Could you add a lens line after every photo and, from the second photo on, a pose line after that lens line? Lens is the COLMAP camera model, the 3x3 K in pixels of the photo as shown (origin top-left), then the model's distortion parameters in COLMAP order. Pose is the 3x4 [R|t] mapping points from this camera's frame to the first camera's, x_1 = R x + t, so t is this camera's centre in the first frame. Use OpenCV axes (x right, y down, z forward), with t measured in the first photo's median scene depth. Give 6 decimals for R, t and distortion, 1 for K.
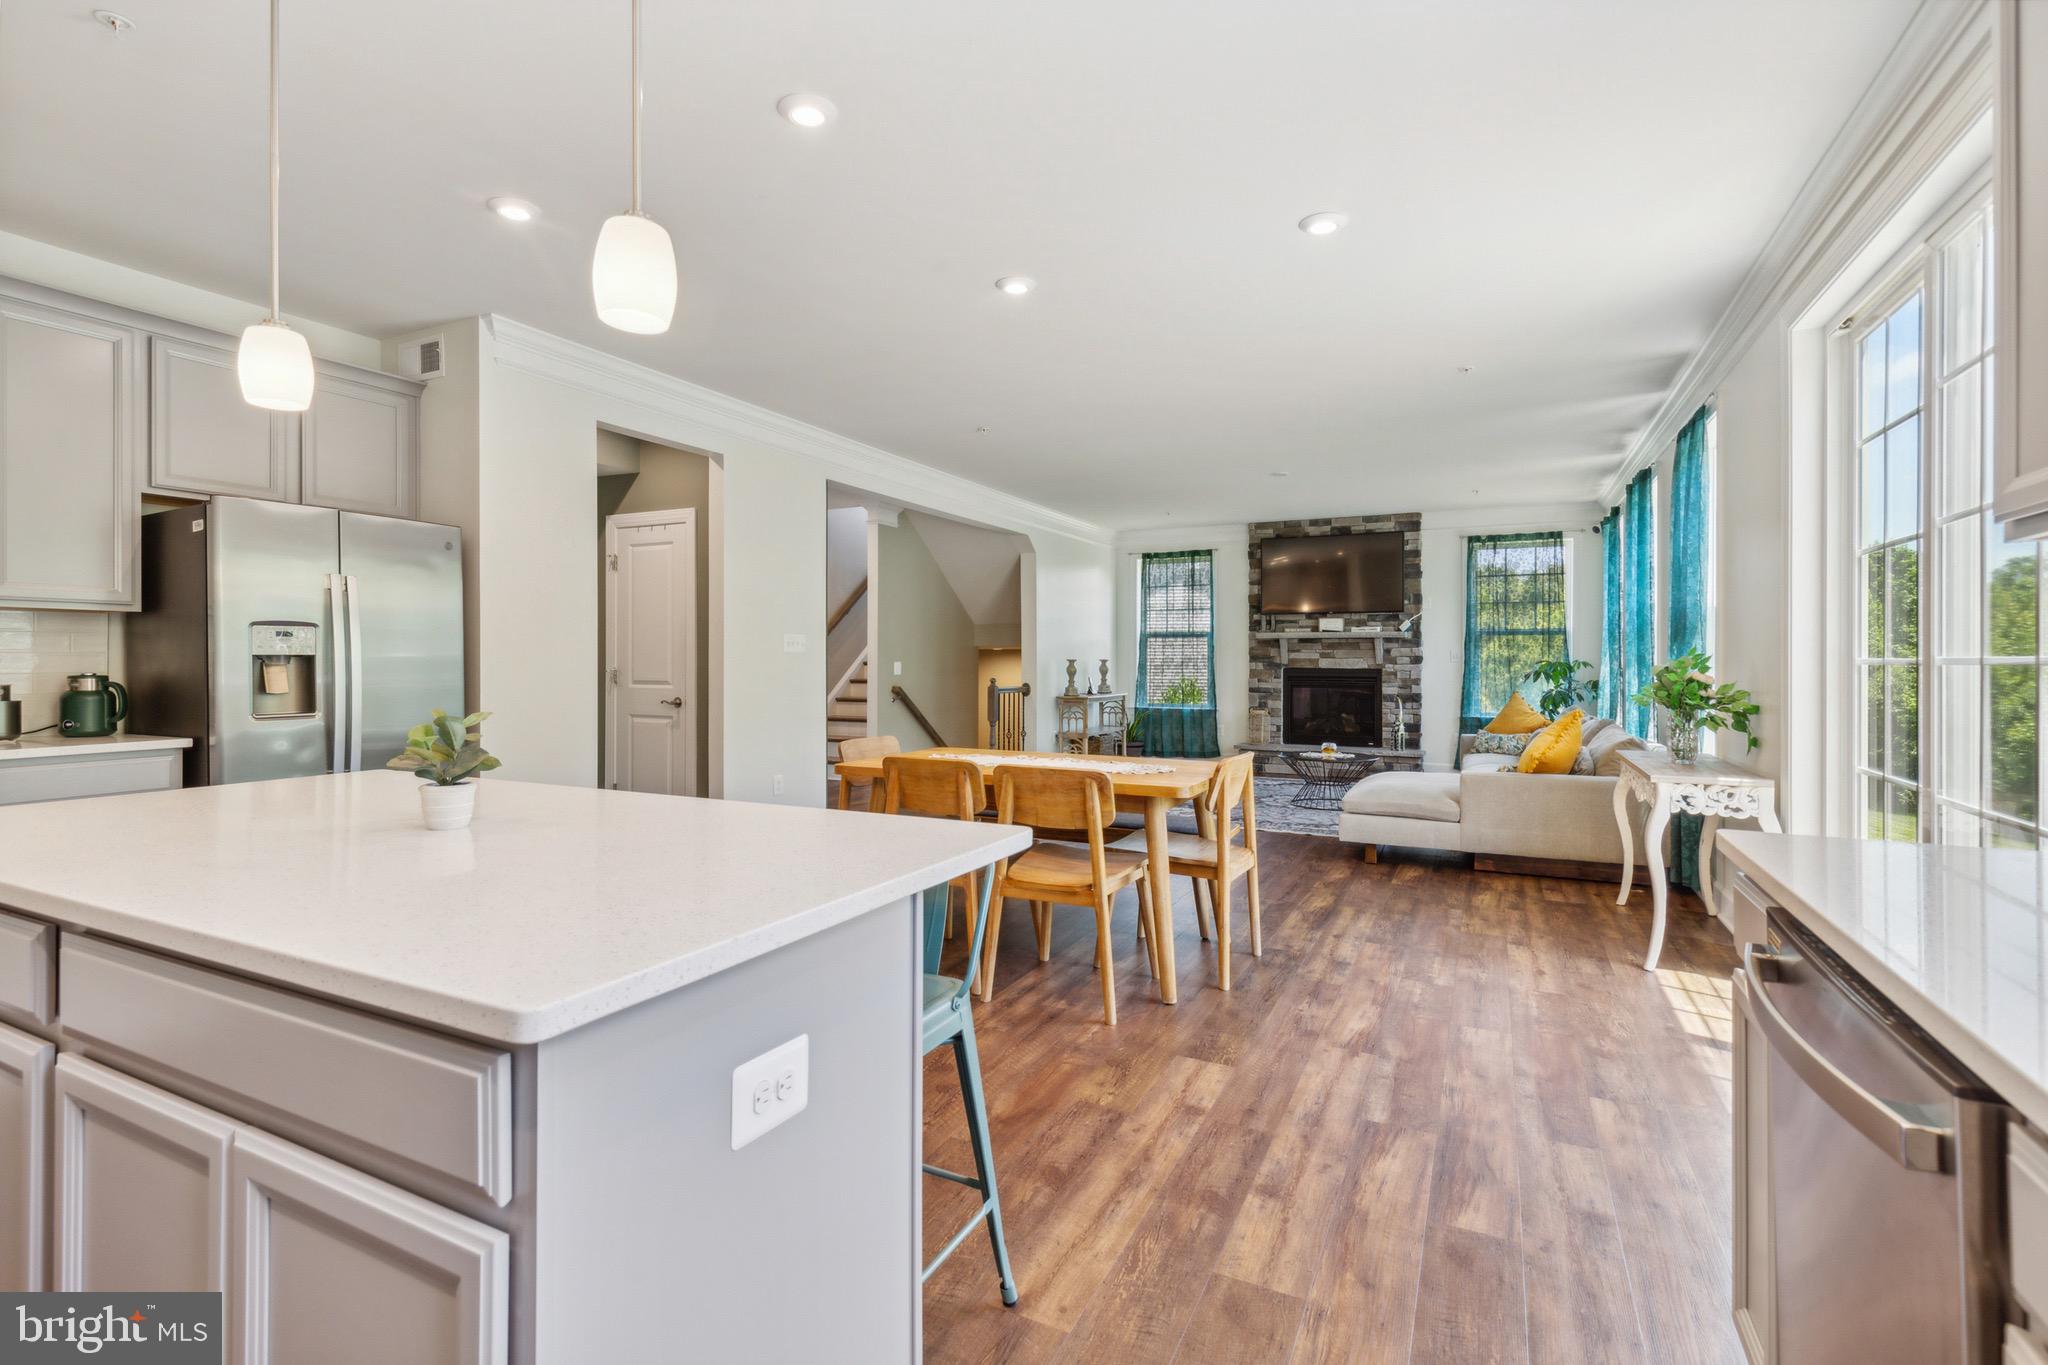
lens RADIAL K [[955.9, 0, 1038.2], [0, 955.9, 645.2], [0, 0, 1]] dist [0.013898, -0.003465]
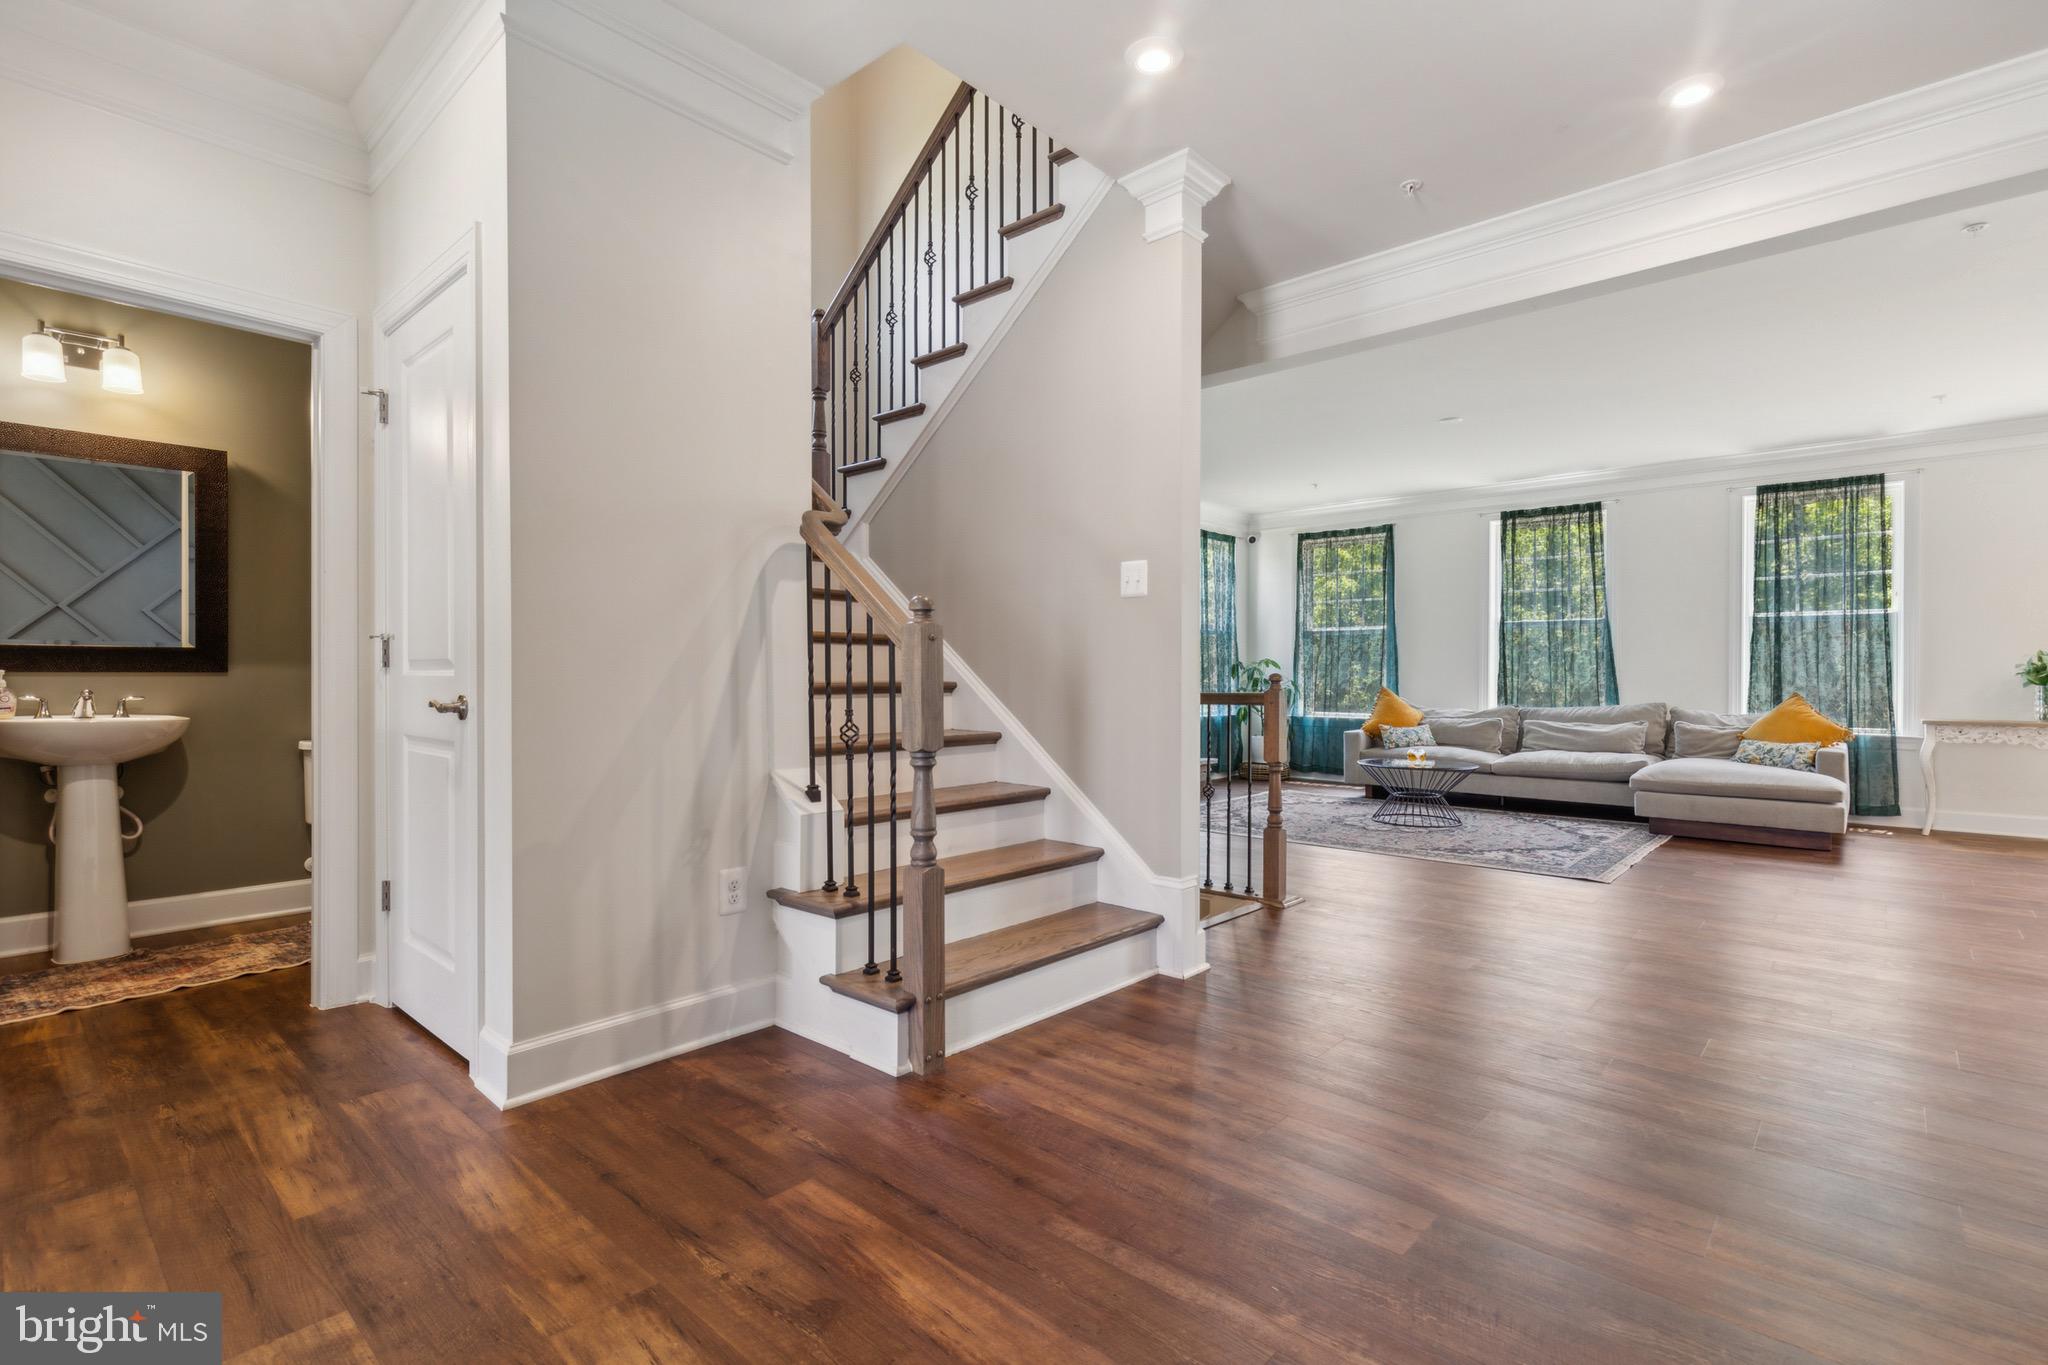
lens RADIAL K [[955.9, 0, 1008.6], [0, 955.9, 679.4], [0, 0, 1]] dist [0.013898, -0.003465]
pose [[0.300687, -0.009827, 0.953672, -0.515525], [-0.015200, 0.999771, 0.015094, 0.024964], [-0.953602, -0.019034, 0.300469, 0.873487]]
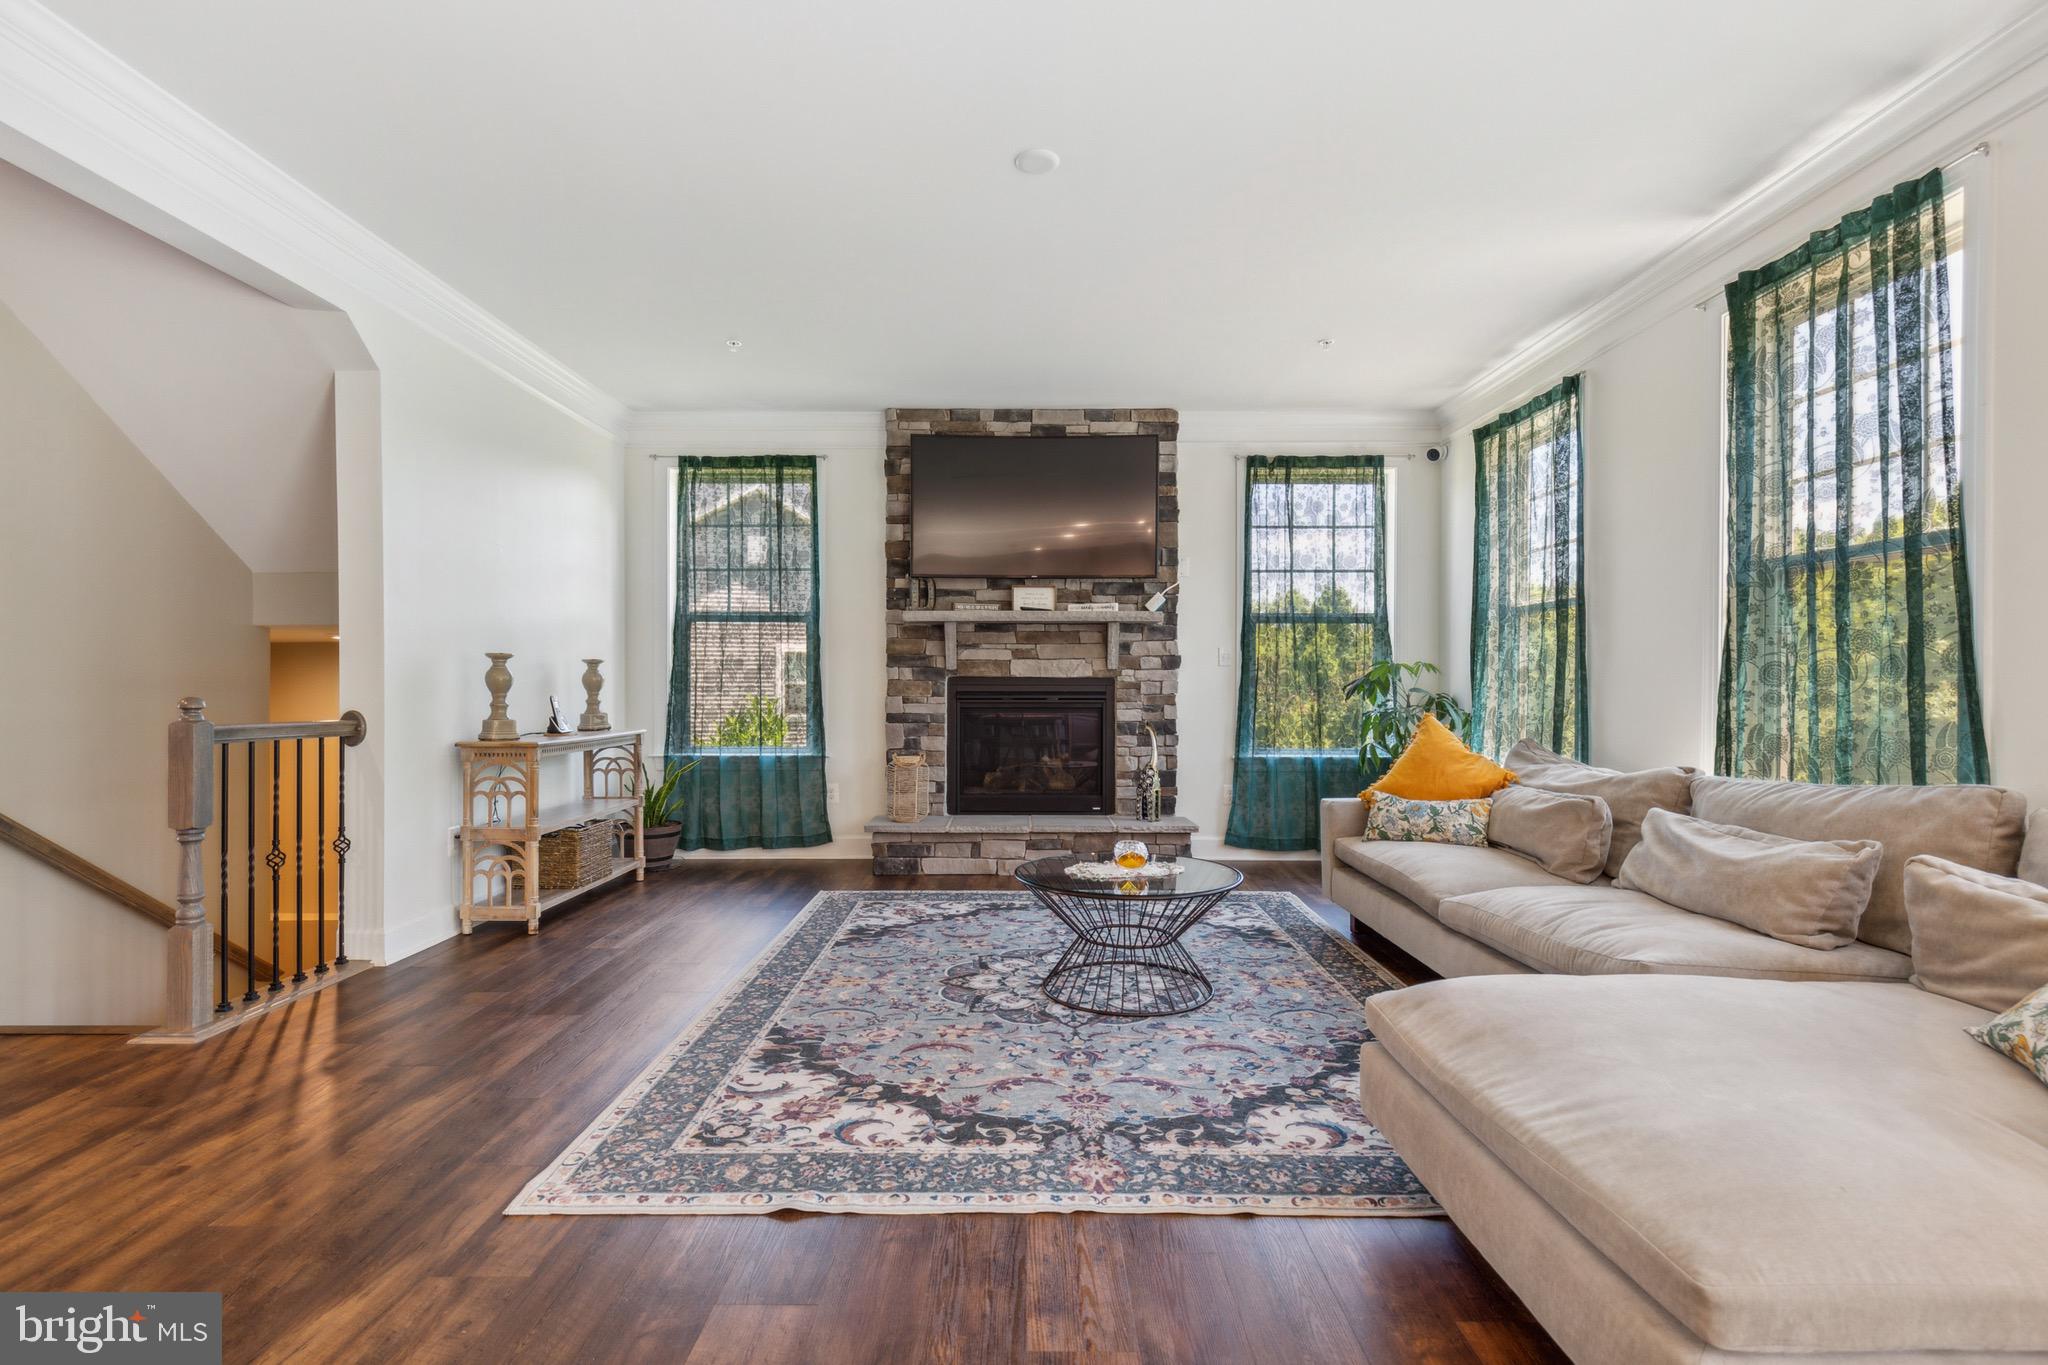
lens RADIAL K [[955.9, 0, 1034.7], [0, 955.9, 698.1], [0, 0, 1]] dist [0.013898, -0.003465]
pose [[0.898638, -0.008998, 0.438598, 0.061906], [-0.004500, 0.999548, 0.029726, 0.020406], [-0.438667, -0.028687, 0.898192, 0.507835]]
